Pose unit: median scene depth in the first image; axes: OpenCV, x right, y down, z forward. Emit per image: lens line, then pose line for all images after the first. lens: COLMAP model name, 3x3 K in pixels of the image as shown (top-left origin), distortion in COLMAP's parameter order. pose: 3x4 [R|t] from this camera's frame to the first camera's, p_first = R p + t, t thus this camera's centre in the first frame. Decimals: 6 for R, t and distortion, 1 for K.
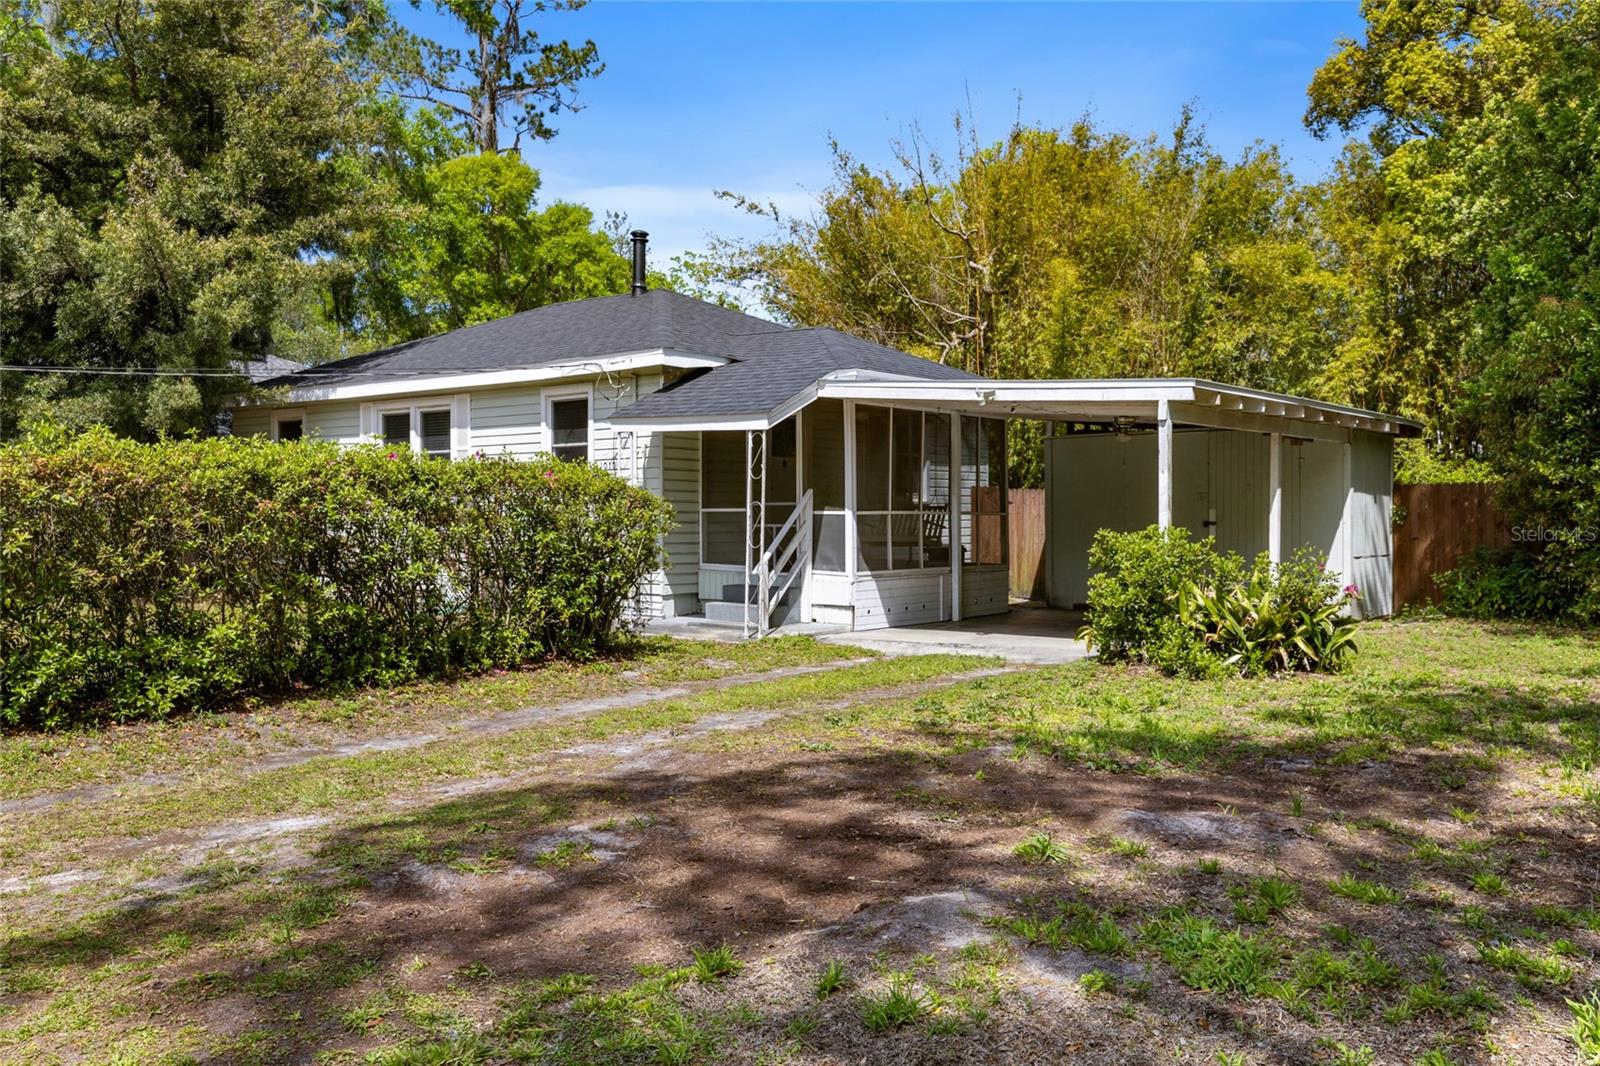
lens RADIAL K [[1369.5, 0, 800.0], [0, 1369.5, 533.0], [0, 0, 1]] dist [-0.003166, -0.000454]
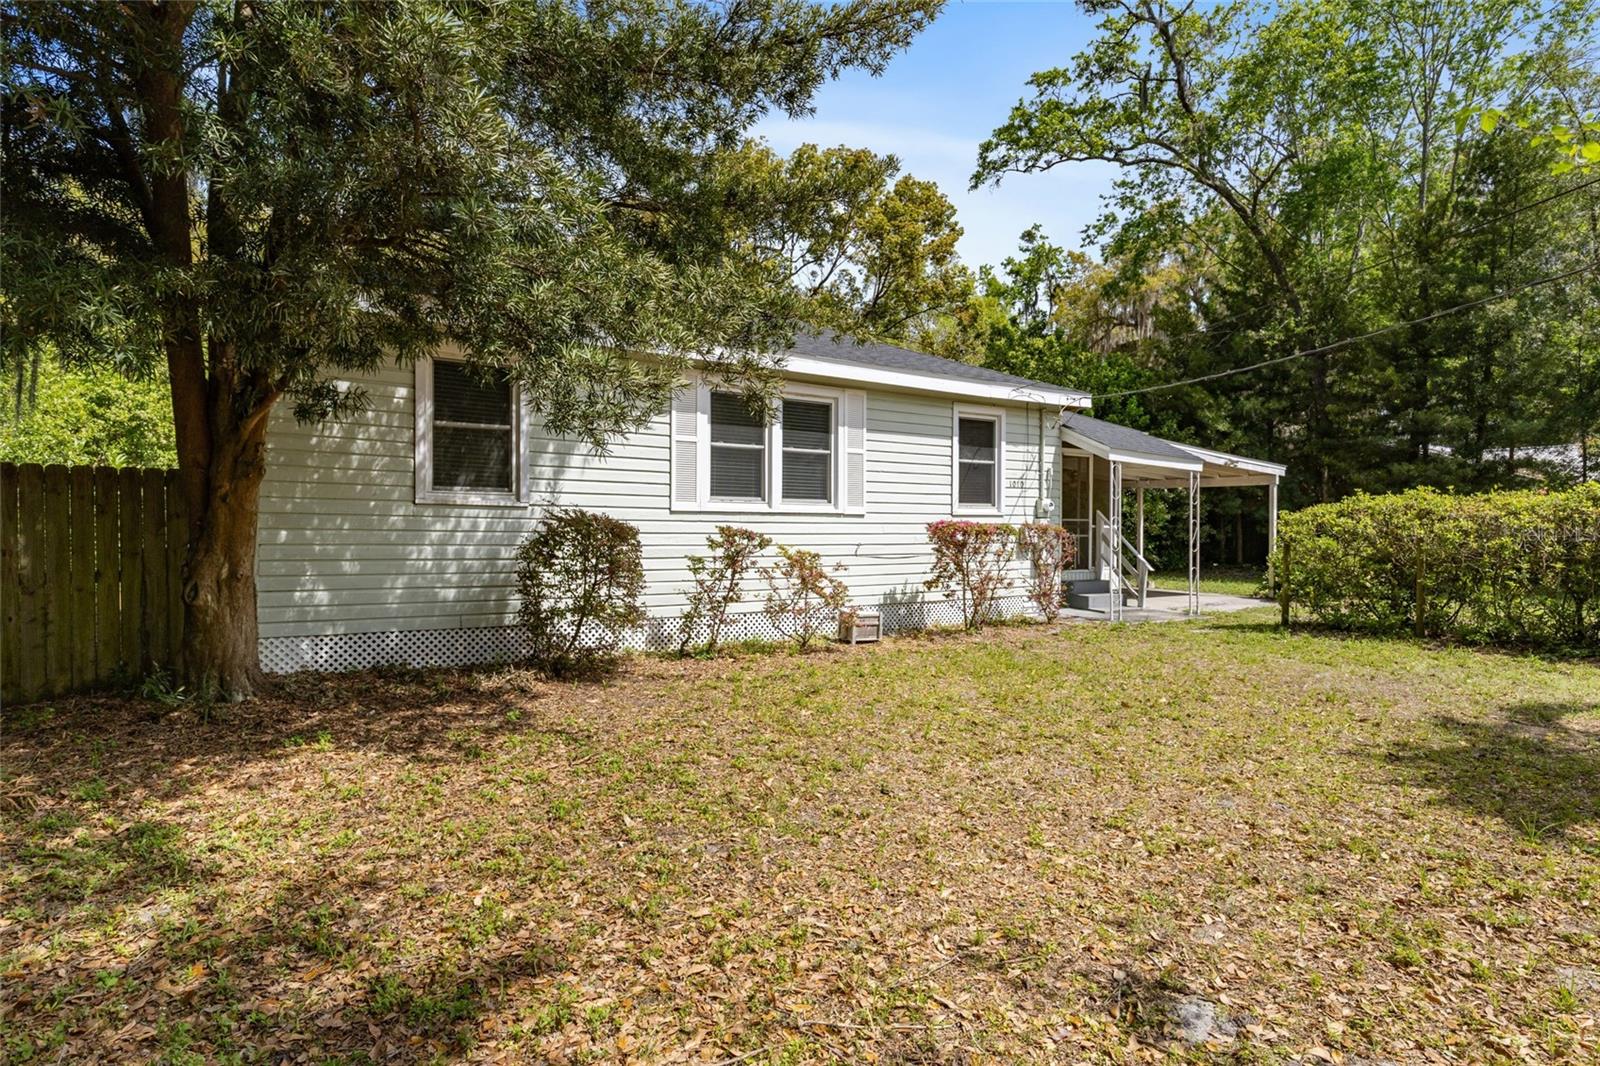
lens RADIAL K [[835.7, 0, 800.0], [0, 835.7, 533.0], [0, 0, 1]] dist [-0.000715, -0.000113]
pose [[0.329693, -0.005911, 0.944070, -0.834045], [-0.000824, 0.999978, 0.006549, -0.012646], [-0.944088, -0.002937, 0.329681, 0.921124]]
